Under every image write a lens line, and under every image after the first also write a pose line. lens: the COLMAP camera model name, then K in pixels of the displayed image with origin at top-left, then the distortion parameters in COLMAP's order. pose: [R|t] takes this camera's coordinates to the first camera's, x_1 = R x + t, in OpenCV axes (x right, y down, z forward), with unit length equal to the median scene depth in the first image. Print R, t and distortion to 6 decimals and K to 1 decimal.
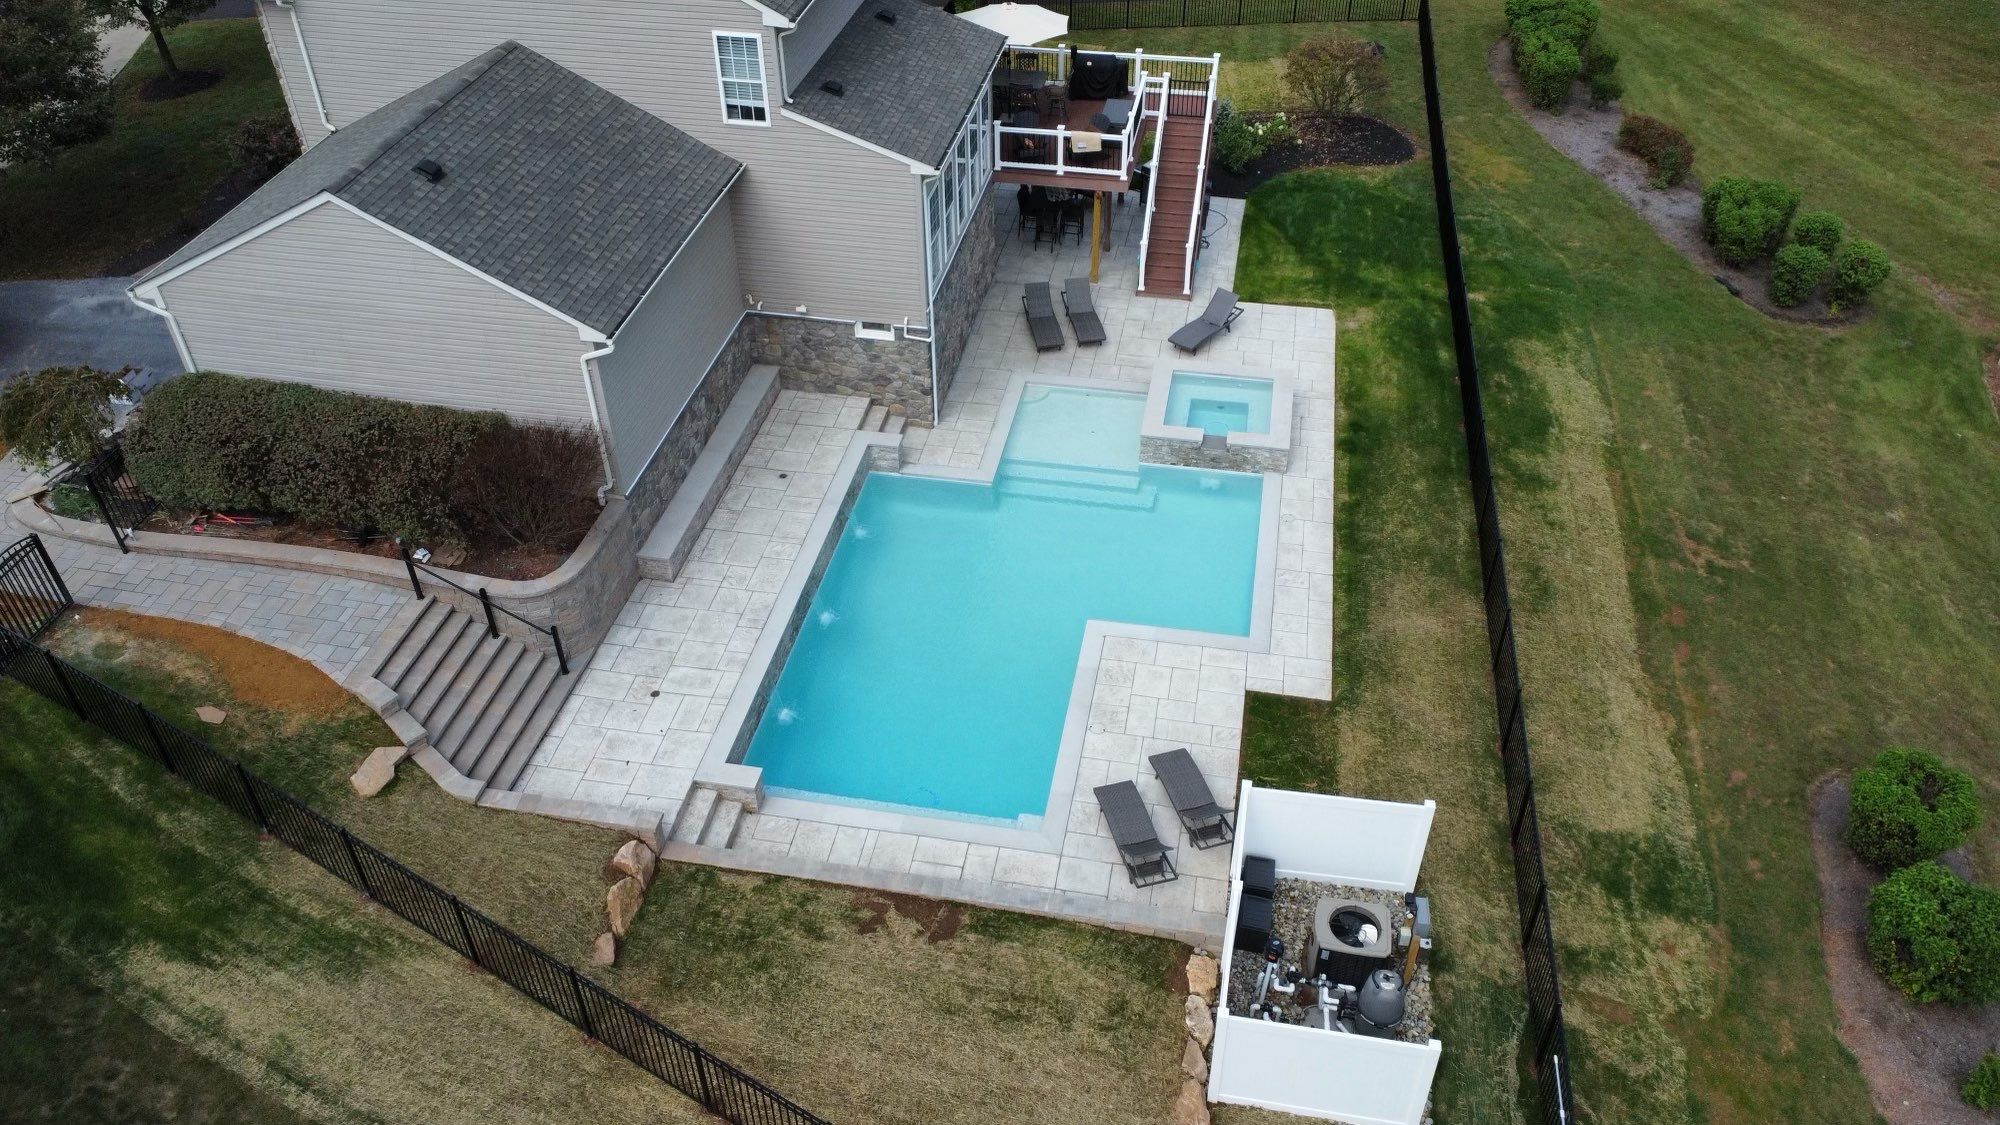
lens RADIAL K [[1491.6, 0, 1005.9], [0, 1491.6, 550.4], [0, 0, 1]] dist [0.011707, 0.000734]
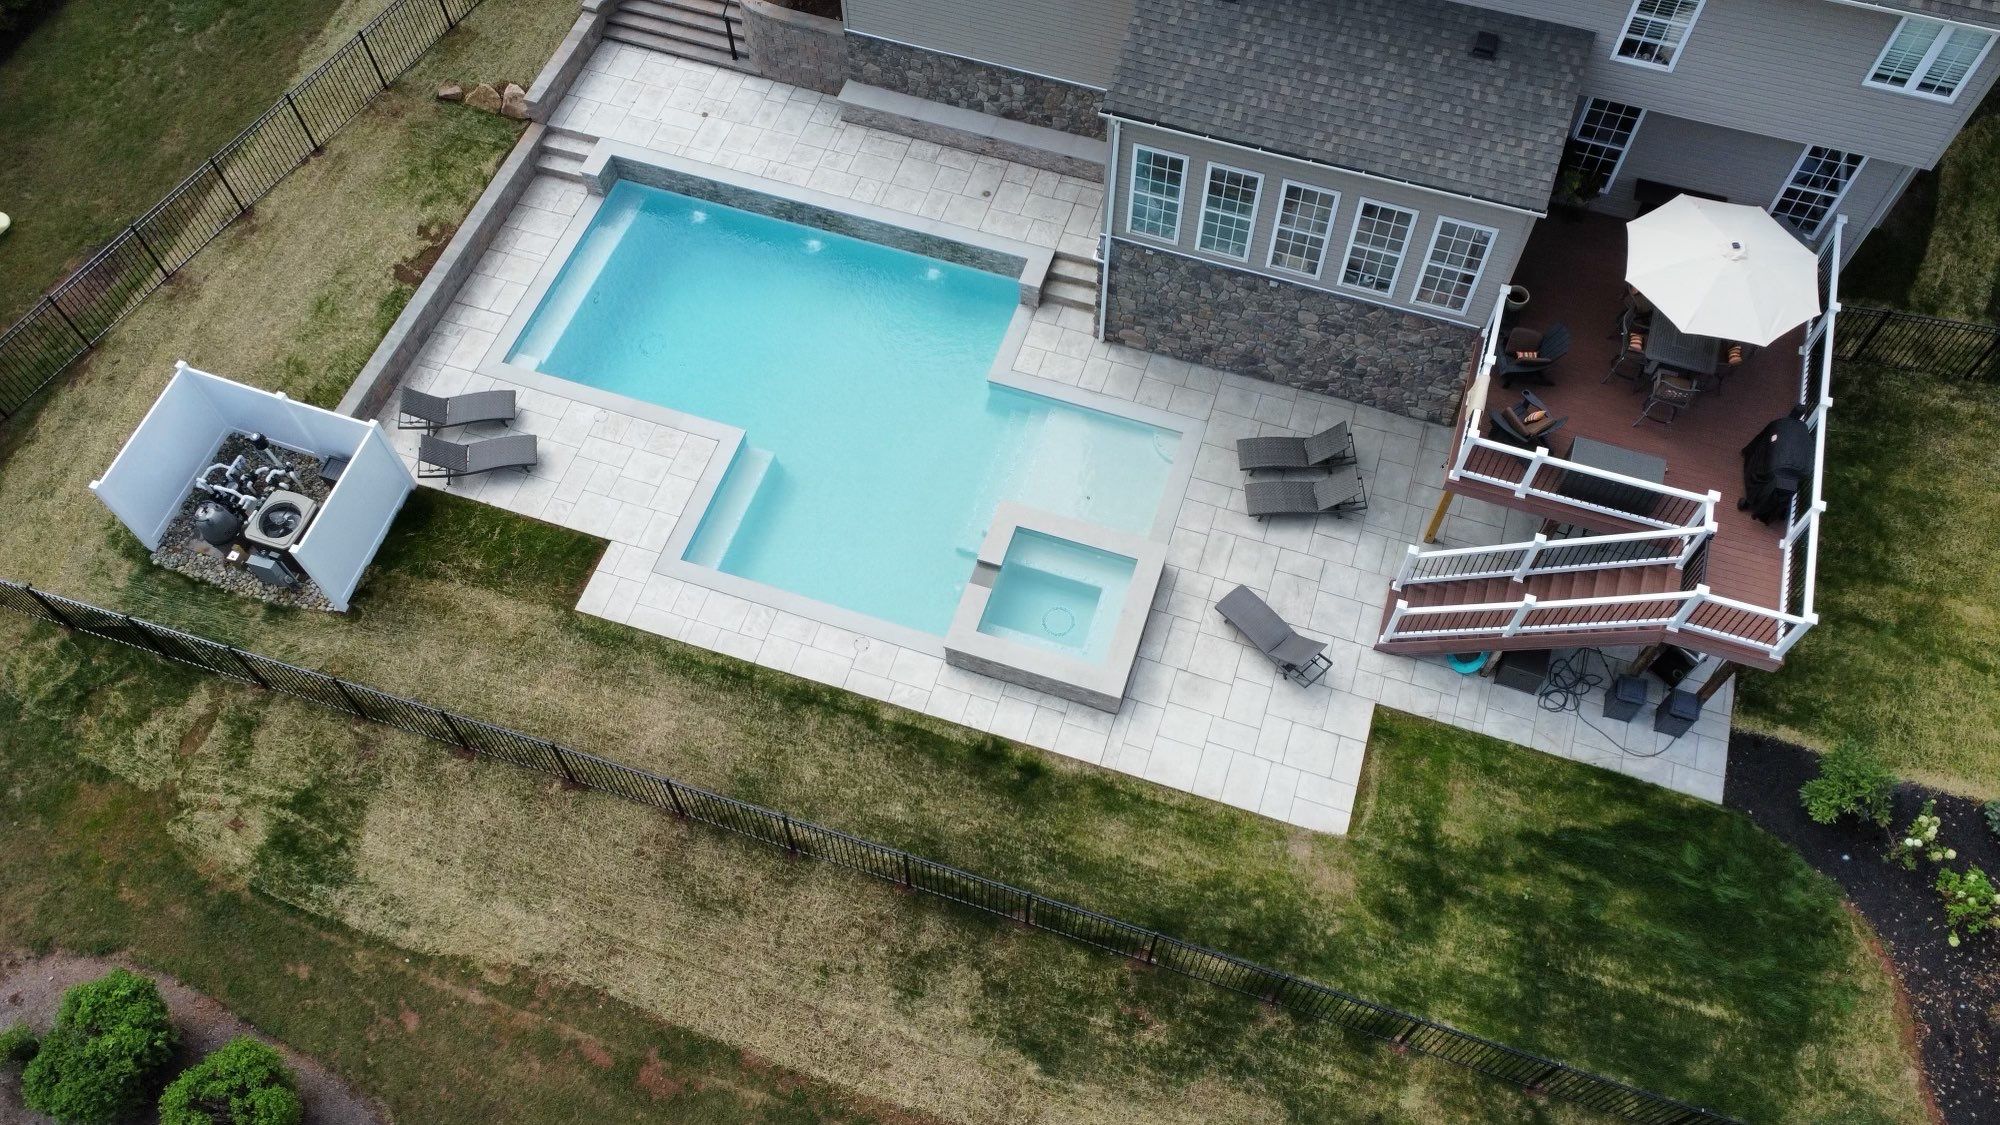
lens RADIAL K [[1491.6, 0, 1007.5], [0, 1491.6, 550.5], [0, 0, 1]] dist [0.011707, 0.000734]
pose [[-0.138355, 0.855137, -0.499599, 0.663163], [-0.617779, 0.319762, 0.718402, -0.838087], [0.774084, 0.408036, 0.484045, 0.737809]]
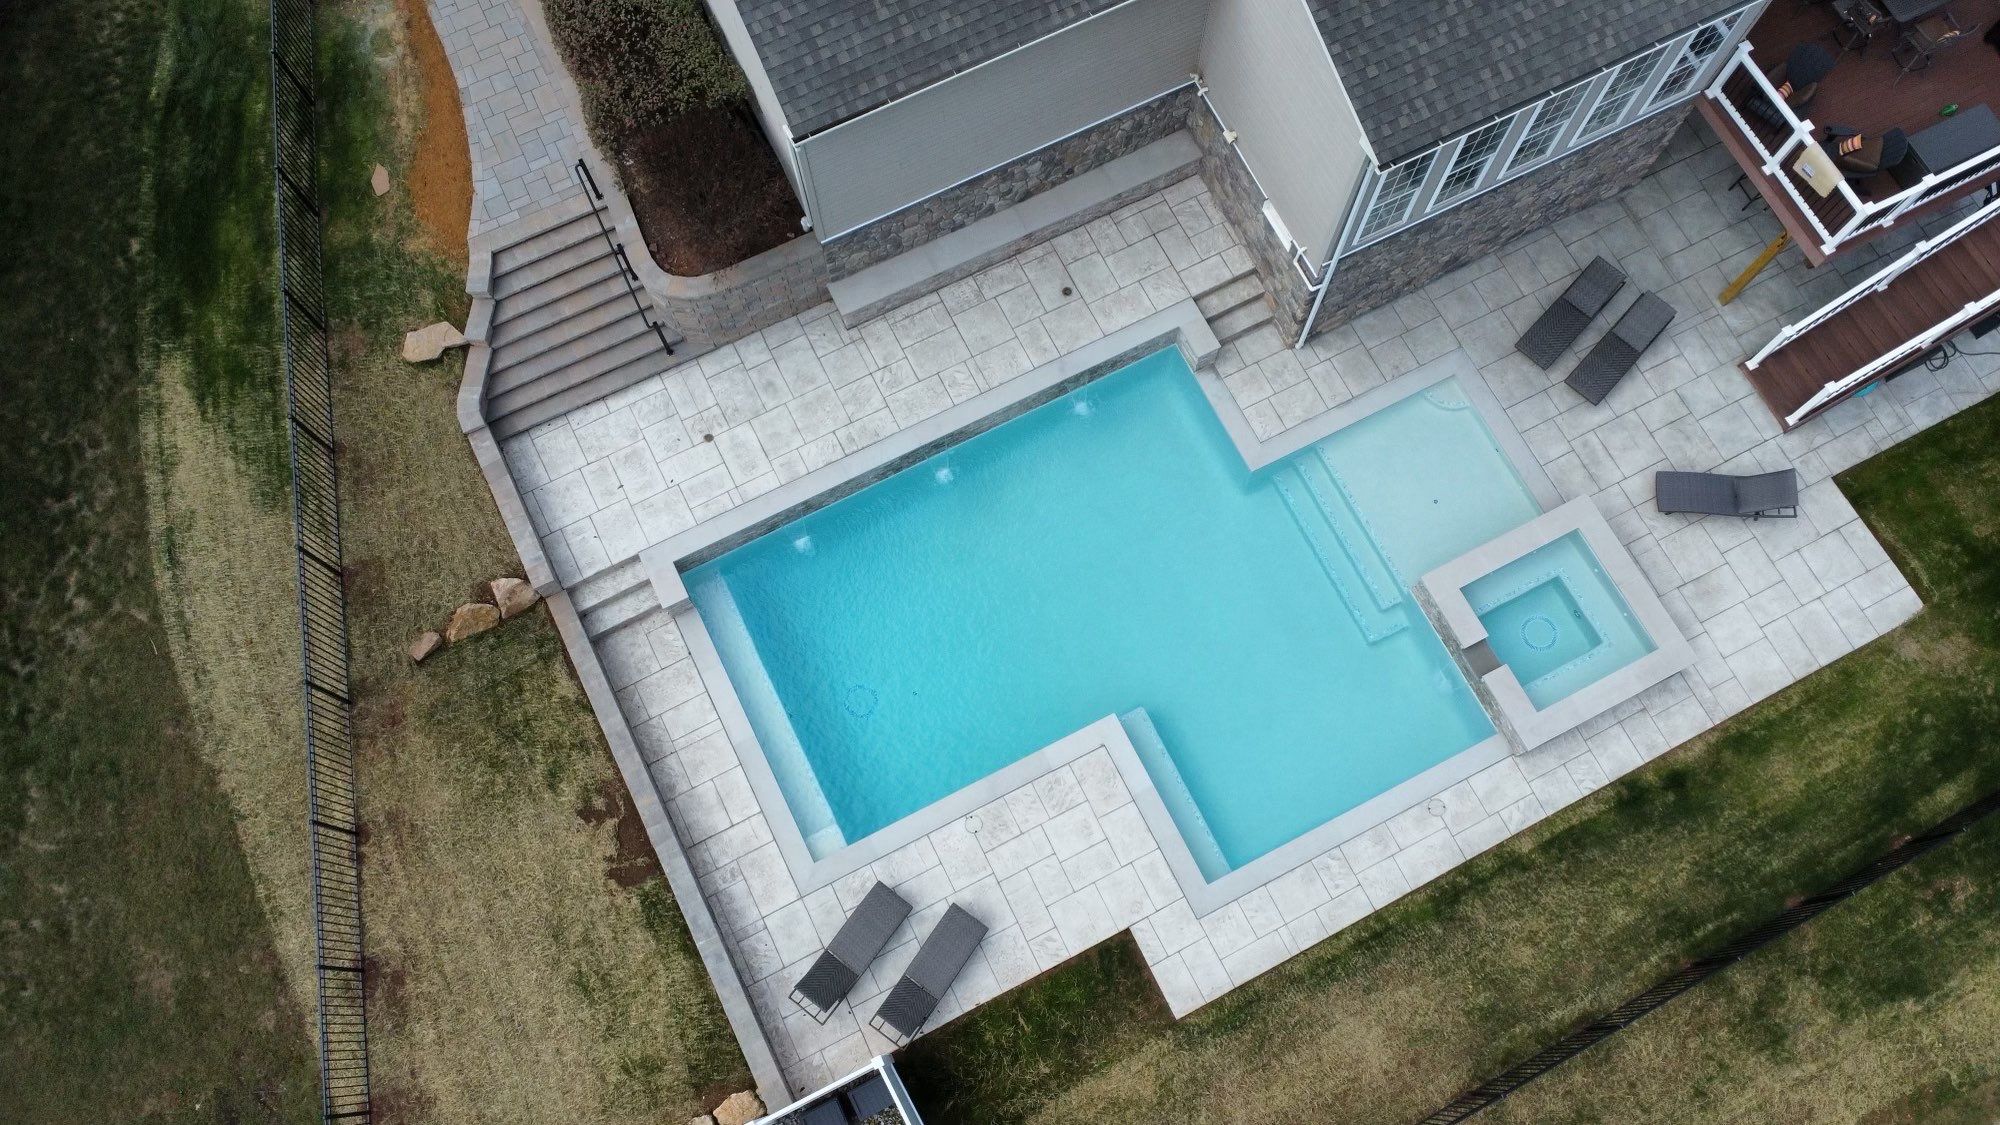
lens RADIAL K [[1491.6, 0, 1005.3], [0, 1491.6, 550.7], [0, 0, 1]] dist [0.011707, 0.000734]
pose [[0.605415, 0.759484, -0.238025, 0.162244], [-0.501399, 0.596195, 0.627017, -0.554176], [0.618119, -0.260260, 0.741750, 0.388064]]
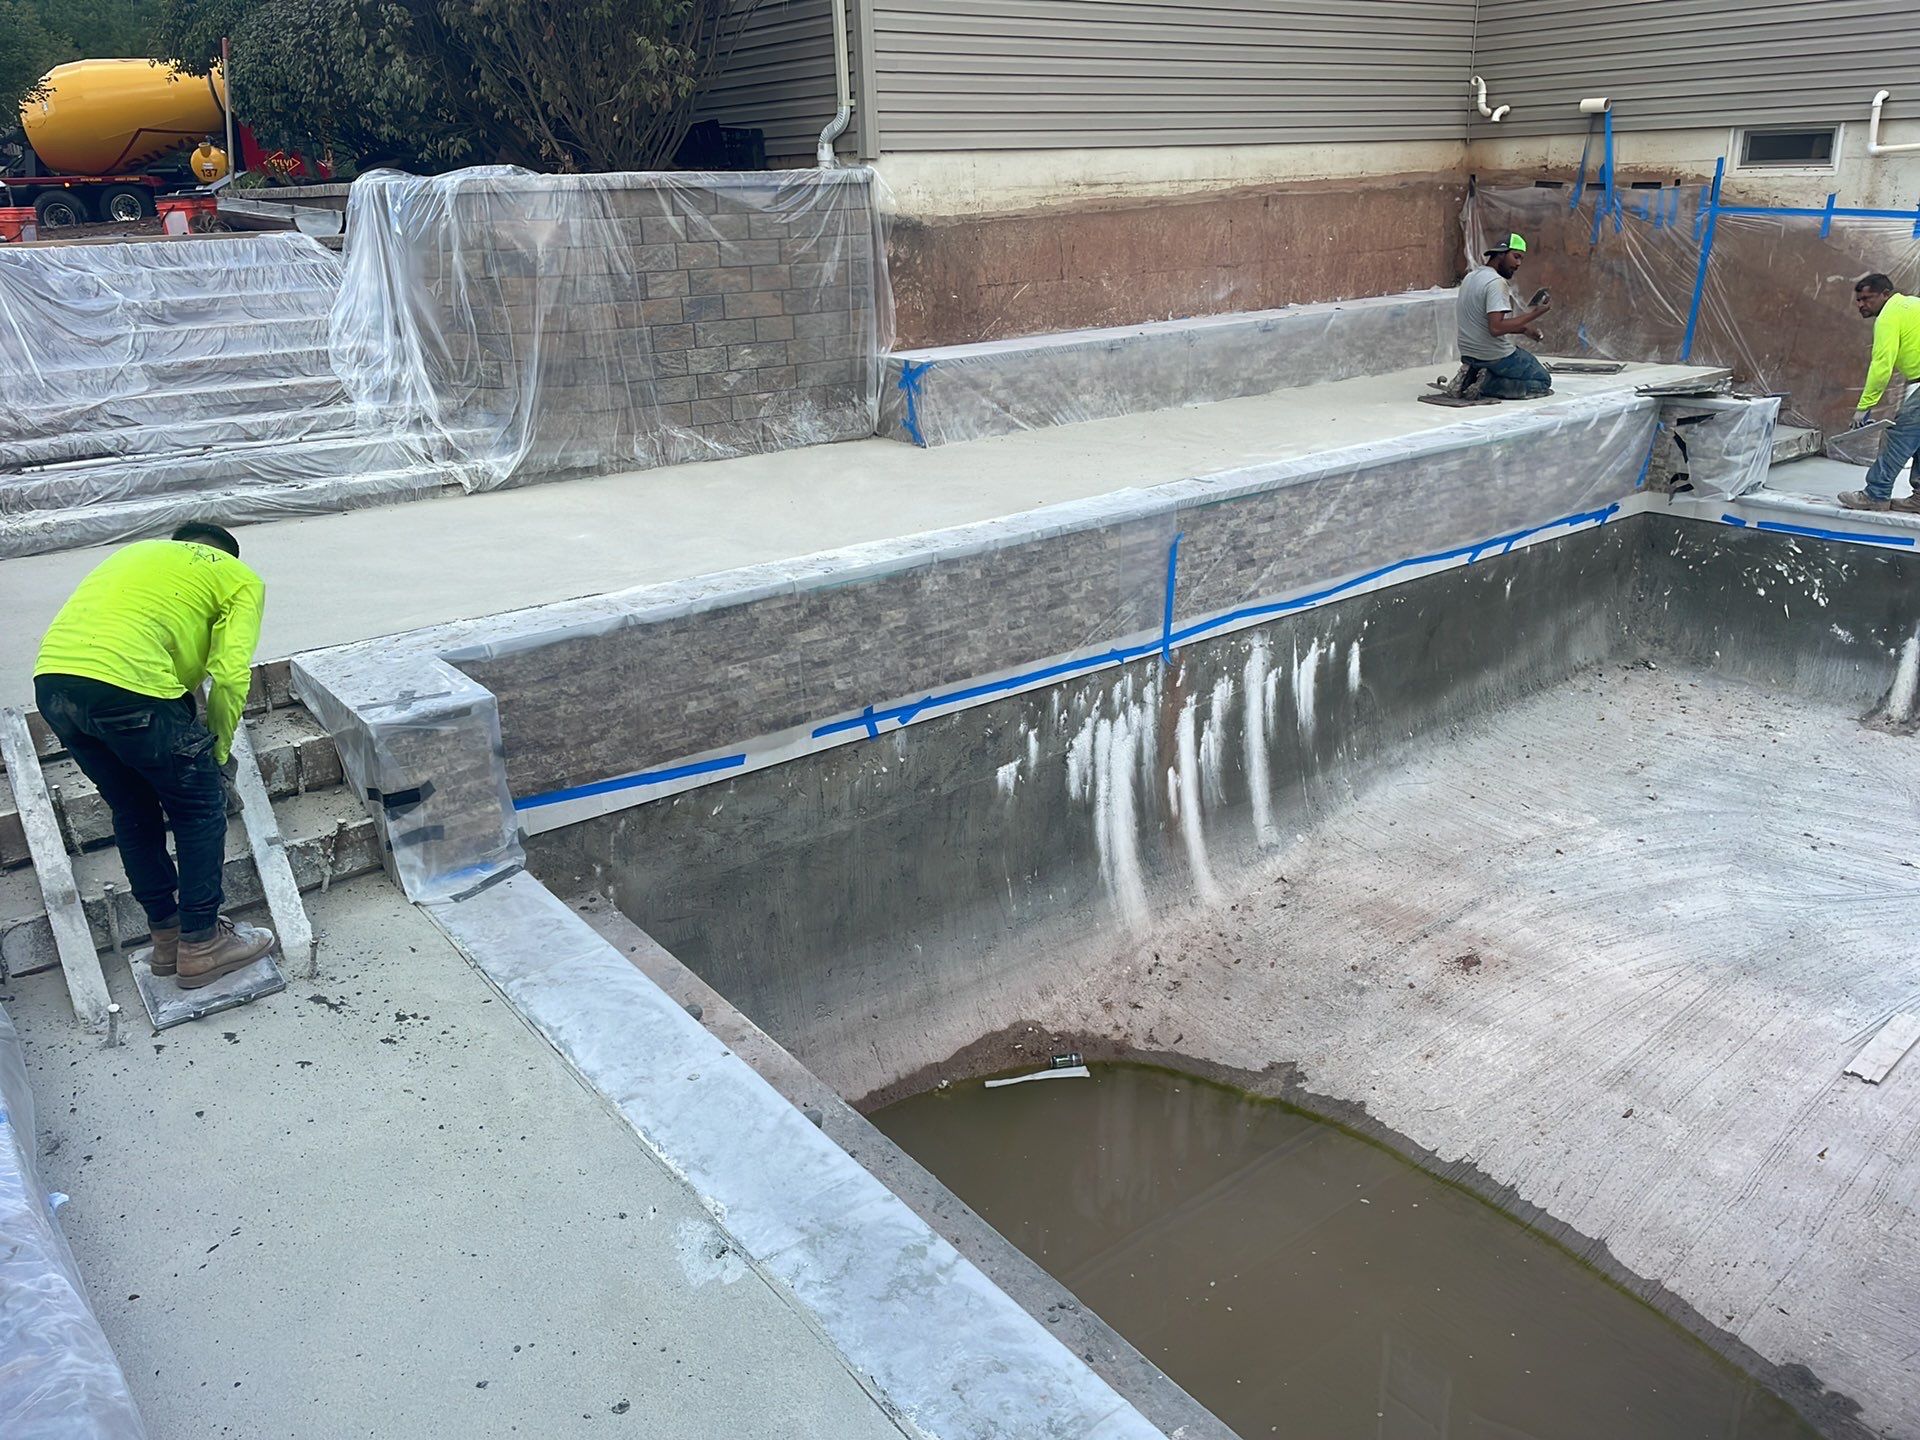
lens RADIAL K [[1450.2, 0, 951.3], [0, 1450.2, 674.8], [0, 0, 1]] dist [0.056006, -0.029488]
pose [[0.739436, 0.201163, -0.642470, 0.025022], [-0.406108, 0.894413, -0.187353, 0.147798], [0.536945, 0.399448, 0.743055, 0.823592]]
